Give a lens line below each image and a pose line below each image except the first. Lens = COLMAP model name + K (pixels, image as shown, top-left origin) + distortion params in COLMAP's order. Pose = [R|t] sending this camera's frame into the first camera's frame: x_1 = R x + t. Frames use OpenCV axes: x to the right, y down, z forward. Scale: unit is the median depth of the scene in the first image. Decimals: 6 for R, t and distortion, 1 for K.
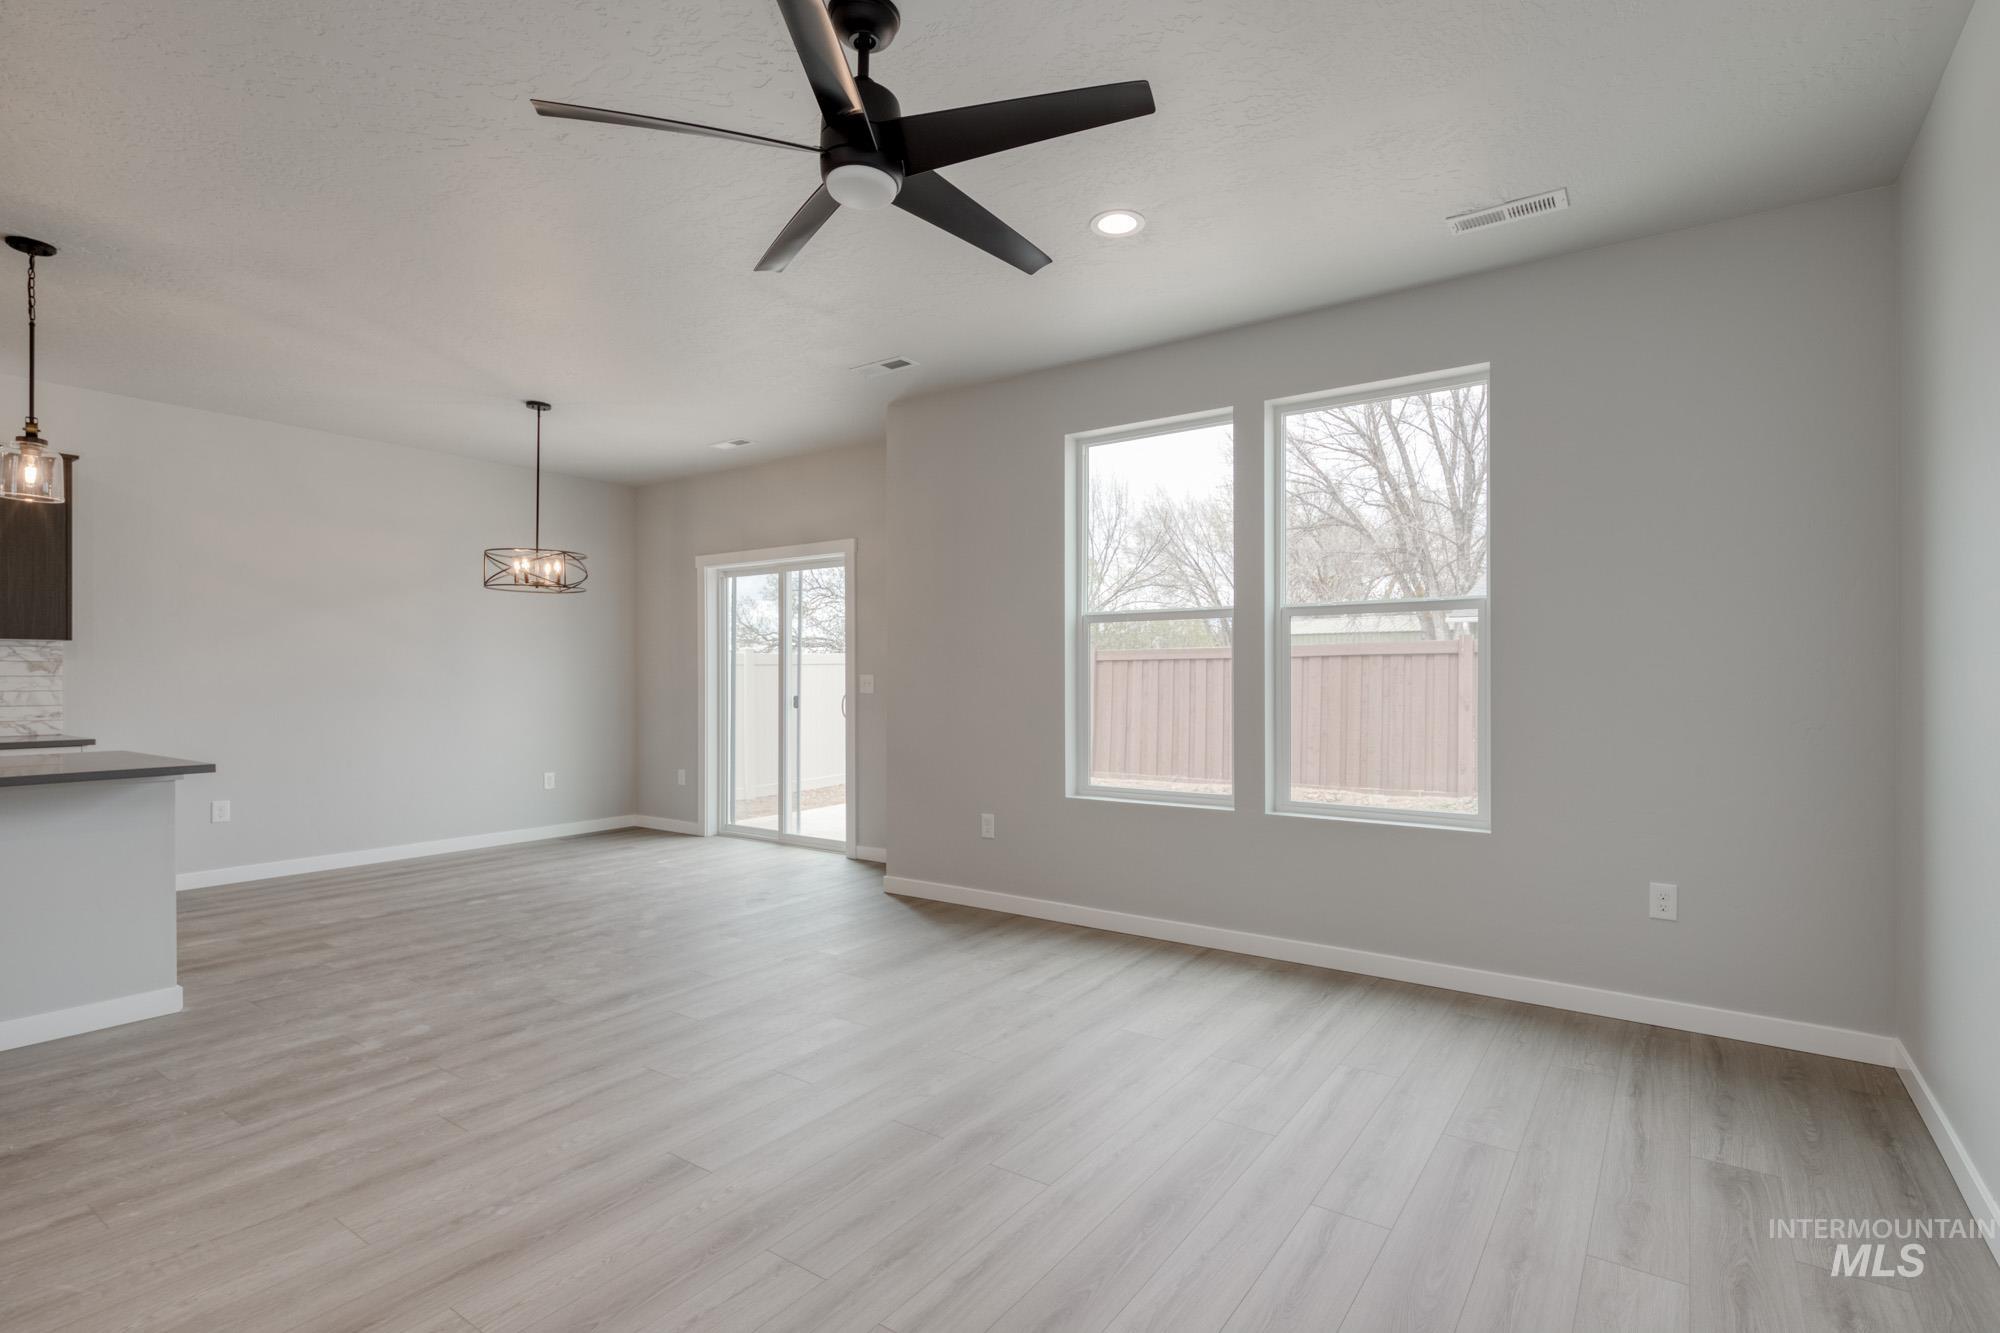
lens RADIAL K [[952.5, 0, 971.0], [0, 952.5, 674.4], [0, 0, 1]] dist [0.003546, -0.000473]
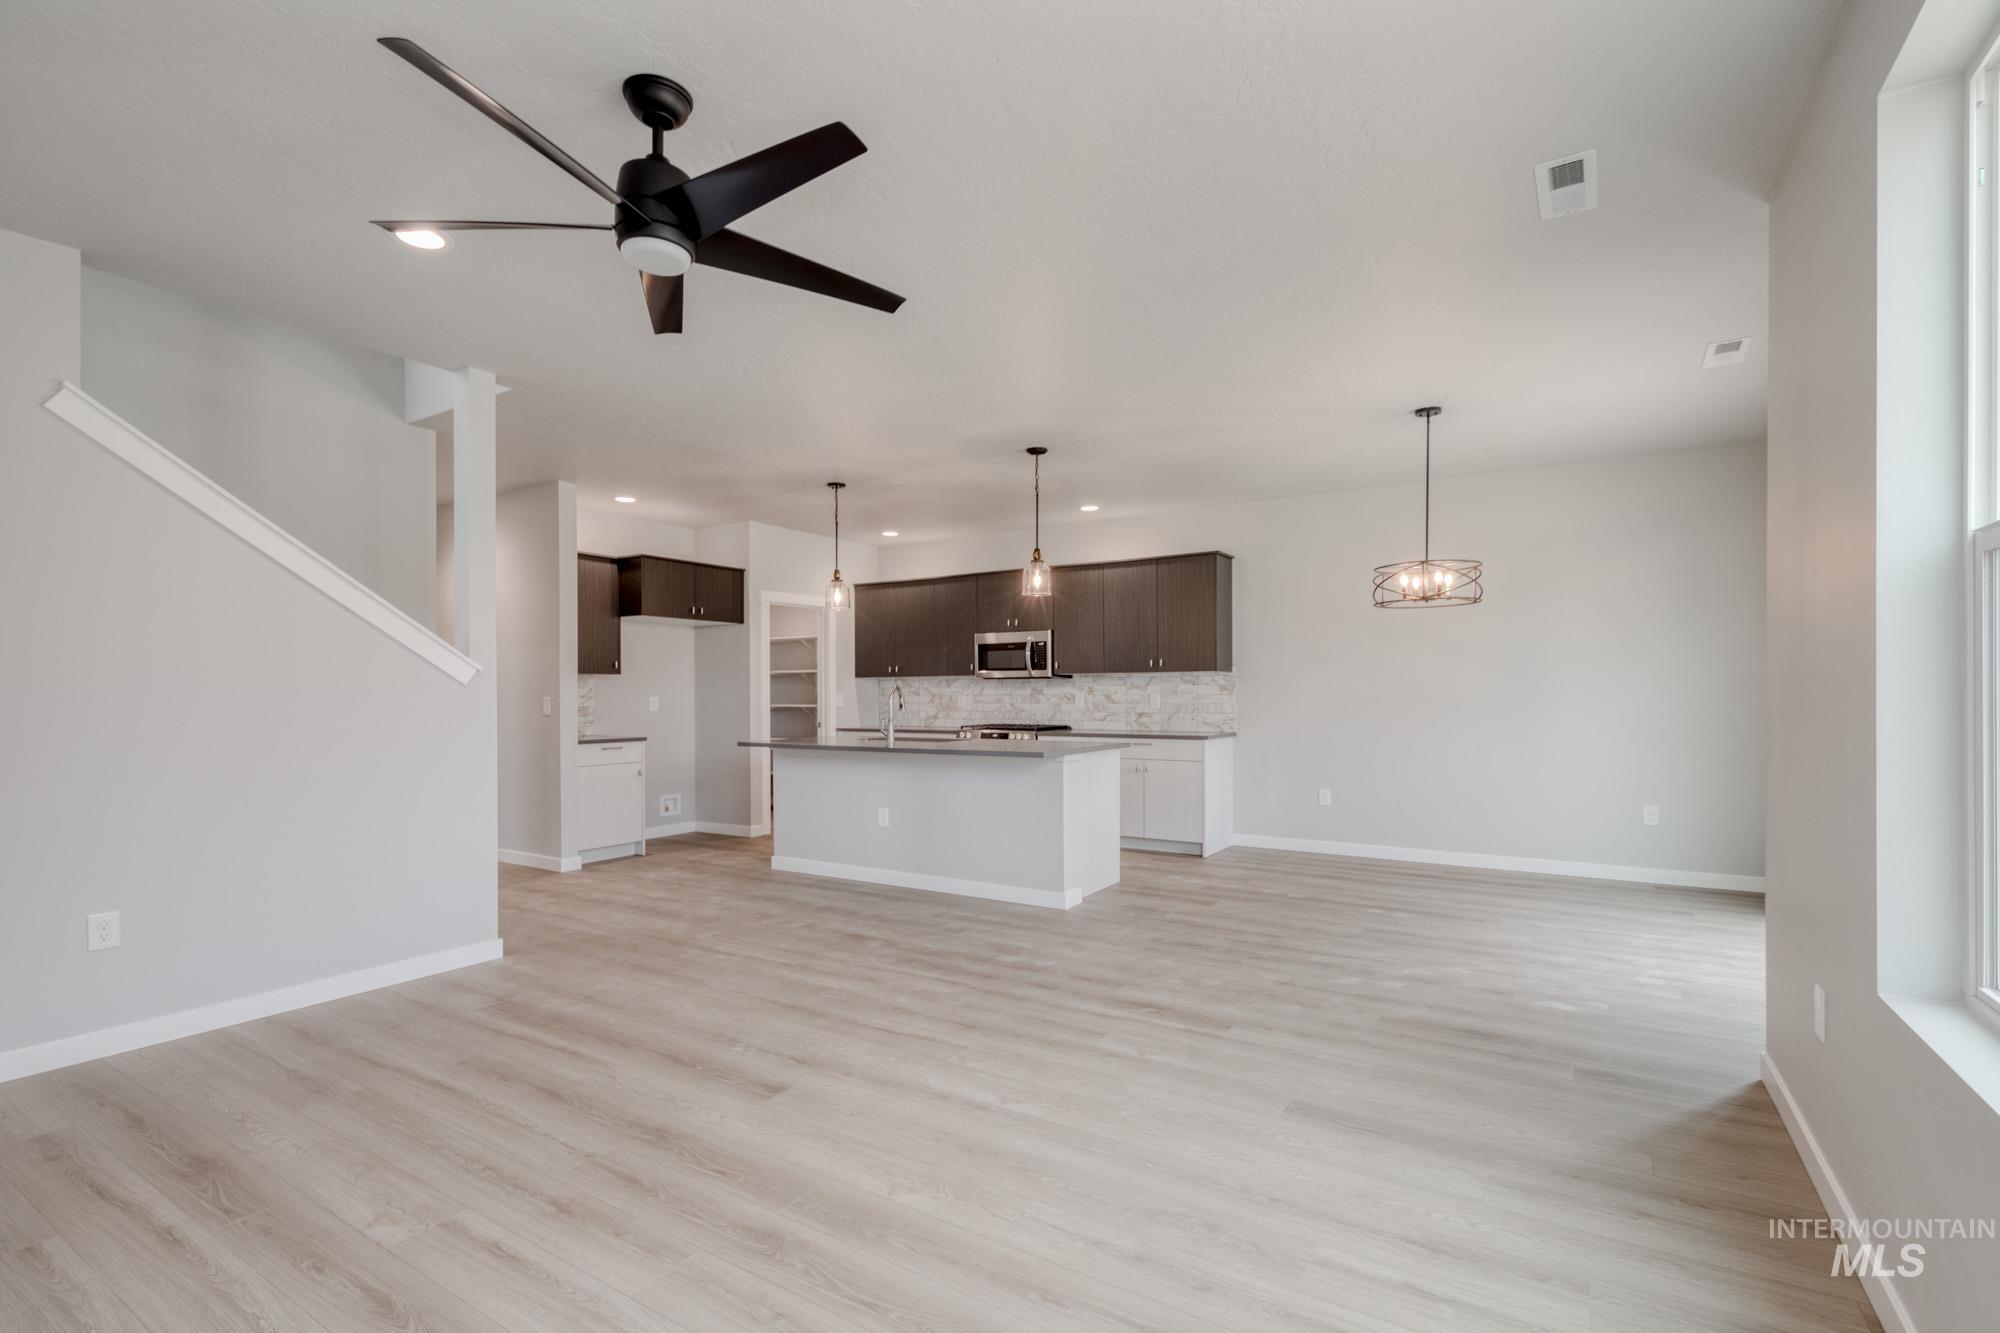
lens RADIAL K [[866.1, 0, 1068.6], [0, 866.1, 691.4], [0, 0, 1]] dist [0.002102, -0.000227]
pose [[0.110472, -0.003589, -0.993873, 0.491214], [0.006457, 0.999975, -0.002894, -0.000284], [0.993858, -0.006098, 0.110493, 0.716061]]
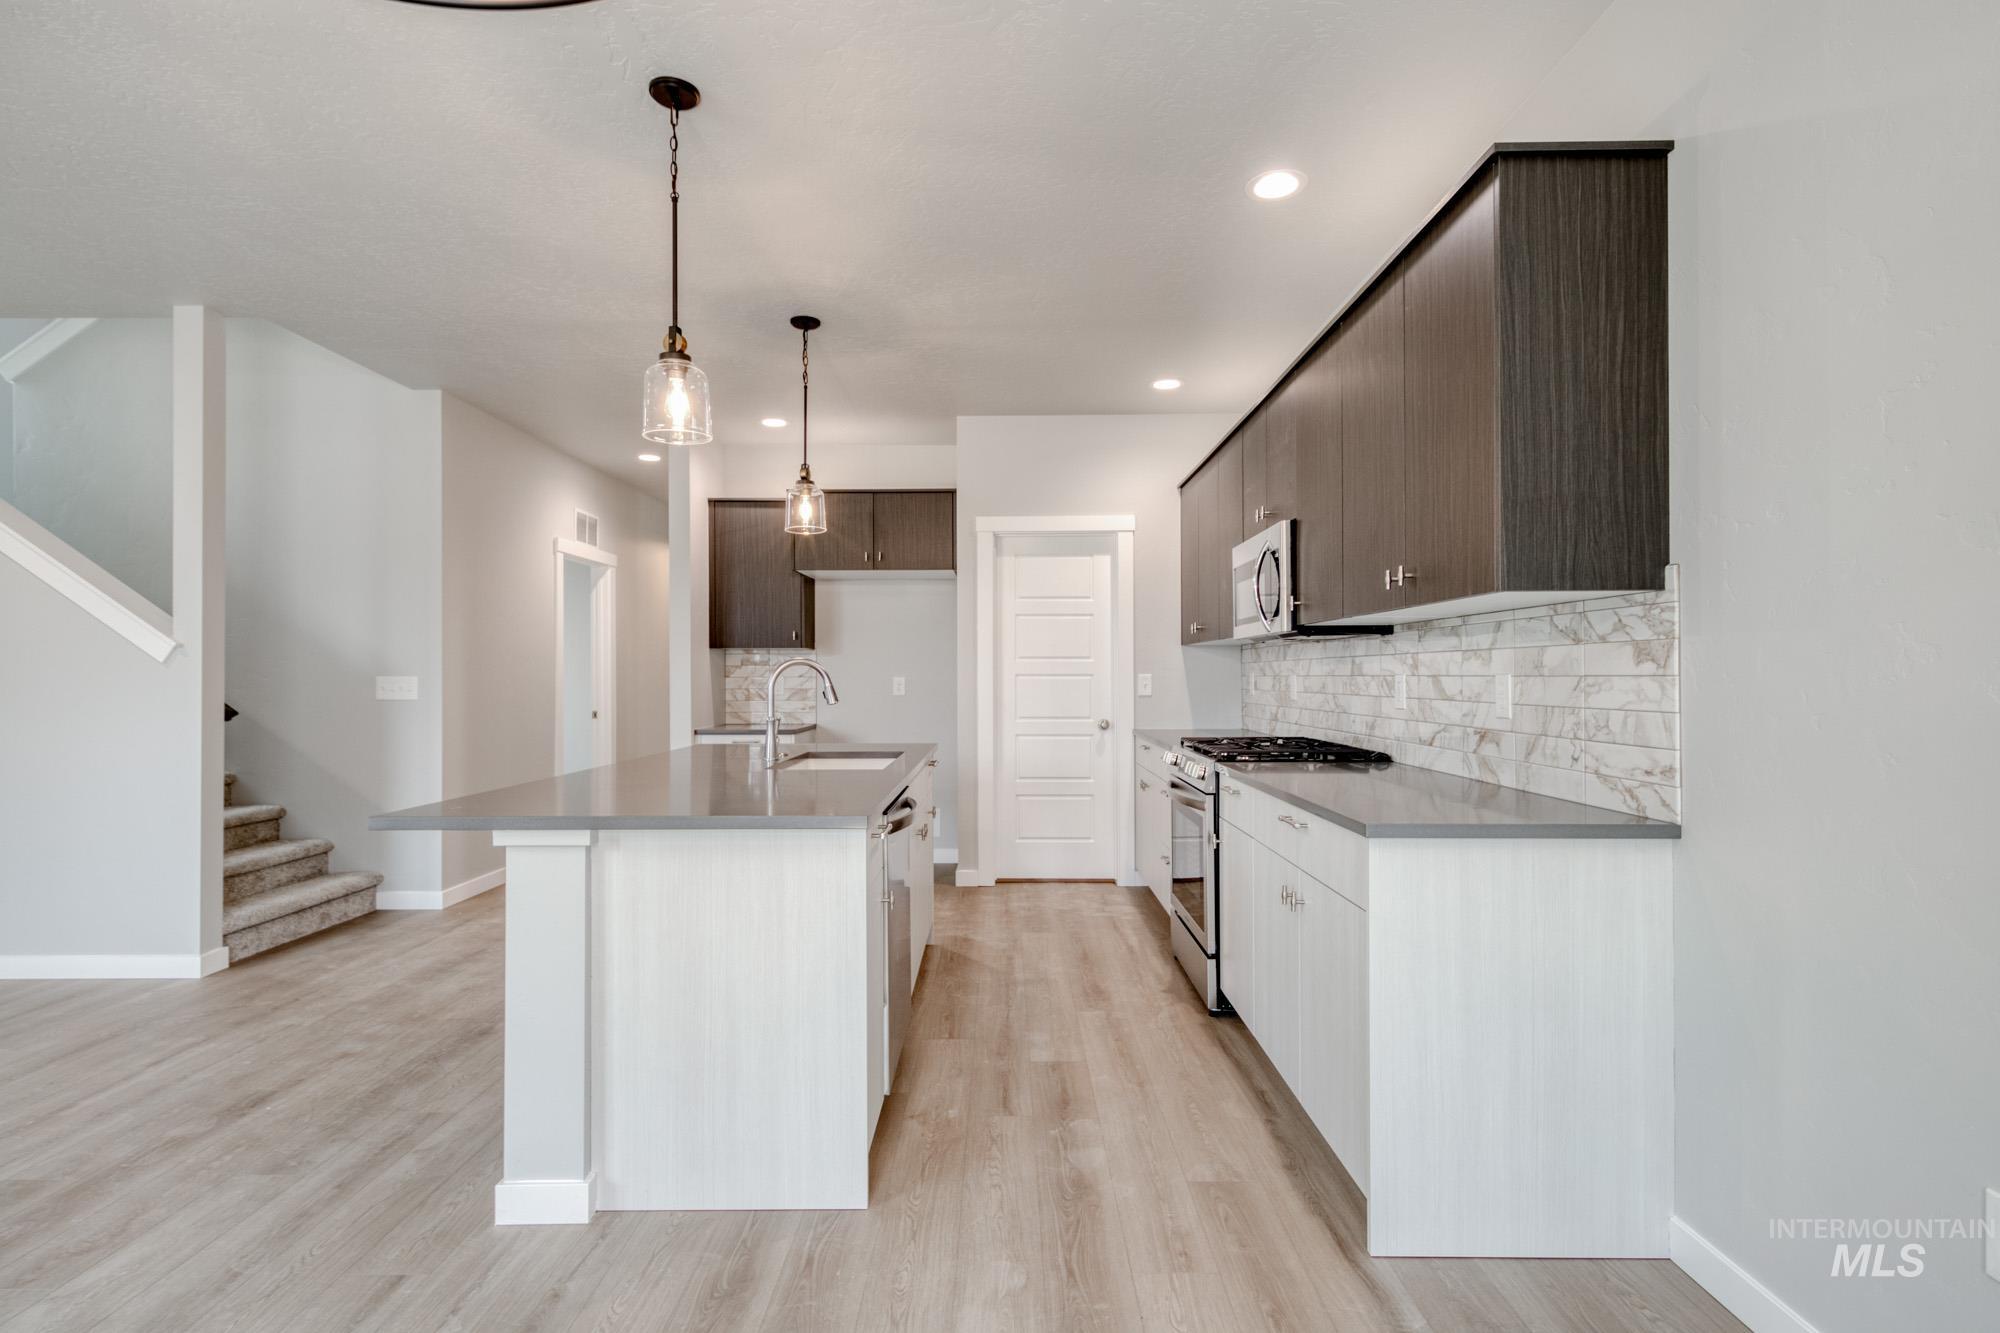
lens RADIAL K [[1017.6, 0, 1034.1], [0, 1017.6, 668.3], [0, 0, 1]] dist [0.003266, 0.000447]
pose [[-0.809717, -0.002756, -0.586814, -0.608024], [0.003256, 0.999952, -0.009189, 0.002298], [0.586812, -0.009352, -0.809670, 1.460439]]
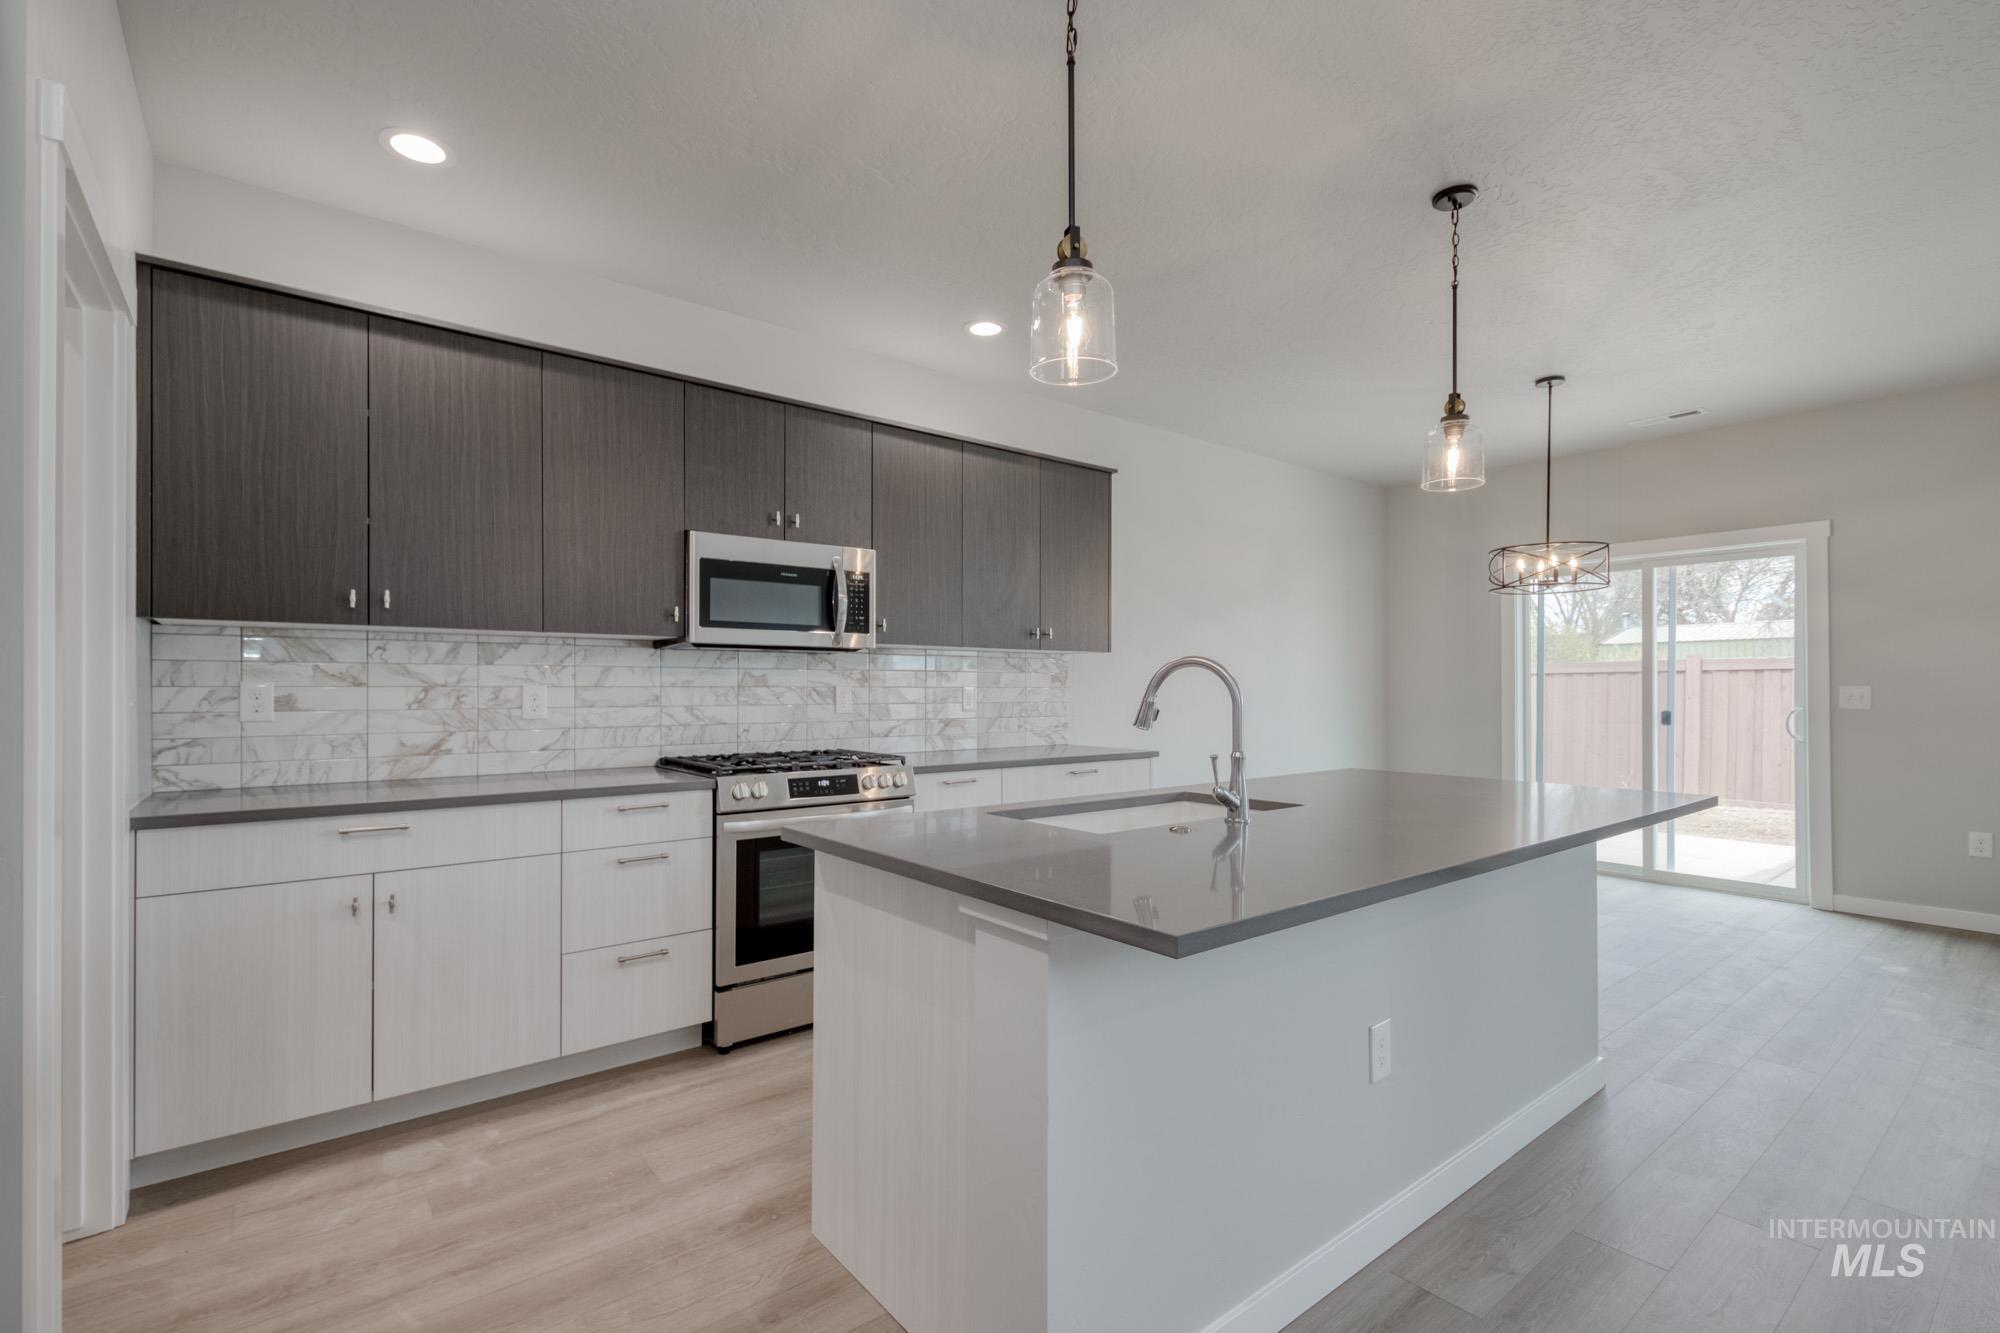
lens RADIAL K [[889.8, 0, 965.4], [0, 889.8, 680.4], [0, 0, 1]] dist [0.001477, -0.000178]
pose [[0.954821, -0.001495, -0.297178, -0.952753], [-0.000524, 0.999977, -0.006714, 0.000766], [0.297181, 0.006566, 0.954799, 0.066724]]
